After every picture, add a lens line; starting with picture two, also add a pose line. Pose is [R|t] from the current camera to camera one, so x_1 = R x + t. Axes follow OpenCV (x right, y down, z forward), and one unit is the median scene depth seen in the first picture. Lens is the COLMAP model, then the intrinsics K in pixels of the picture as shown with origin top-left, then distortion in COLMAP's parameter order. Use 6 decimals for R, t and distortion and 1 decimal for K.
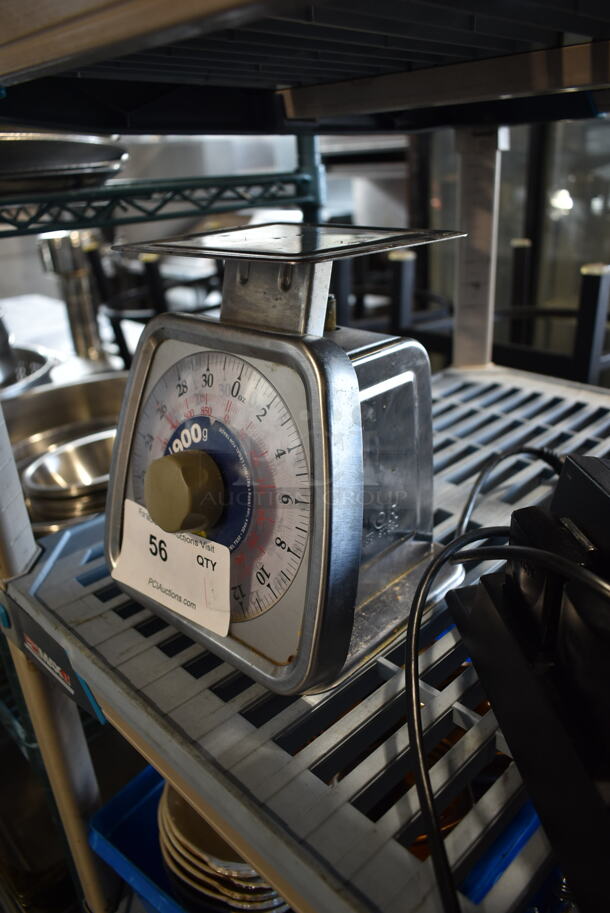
lens RADIAL K [[678.8, 0, 305.0], [0, 678.8, 456.5], [0, 0, 1]] dist [-0.093948, 0.076767]
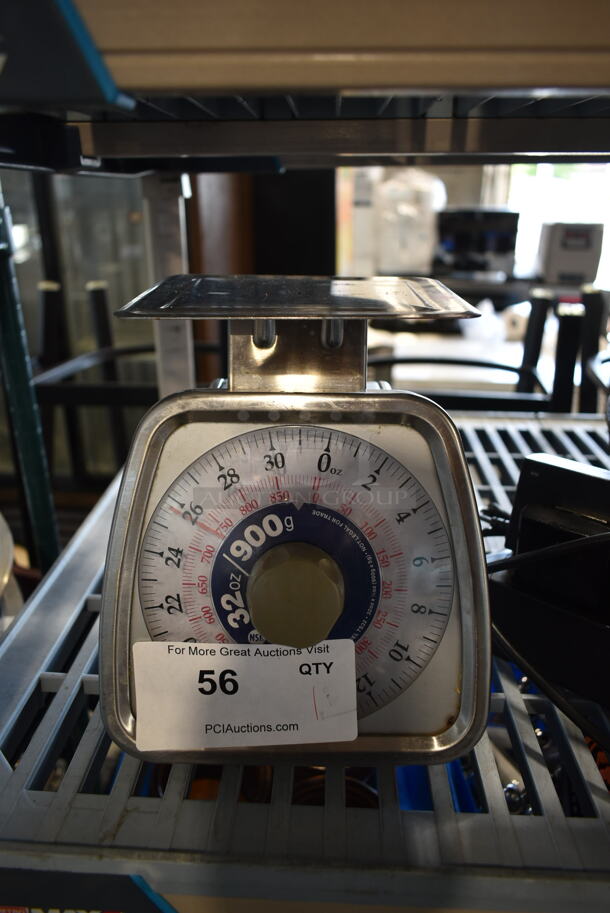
lens RADIAL K [[678.8, 0, 305.0], [0, 678.8, 456.5], [0, 0, 1]] dist [-0.093948, 0.076767]
pose [[0.733230, -0.205714, 0.648117, -0.656013], [0.242220, 0.969635, 0.033736, -0.135625], [-0.635377, 0.132250, 0.760793, 0.326399]]
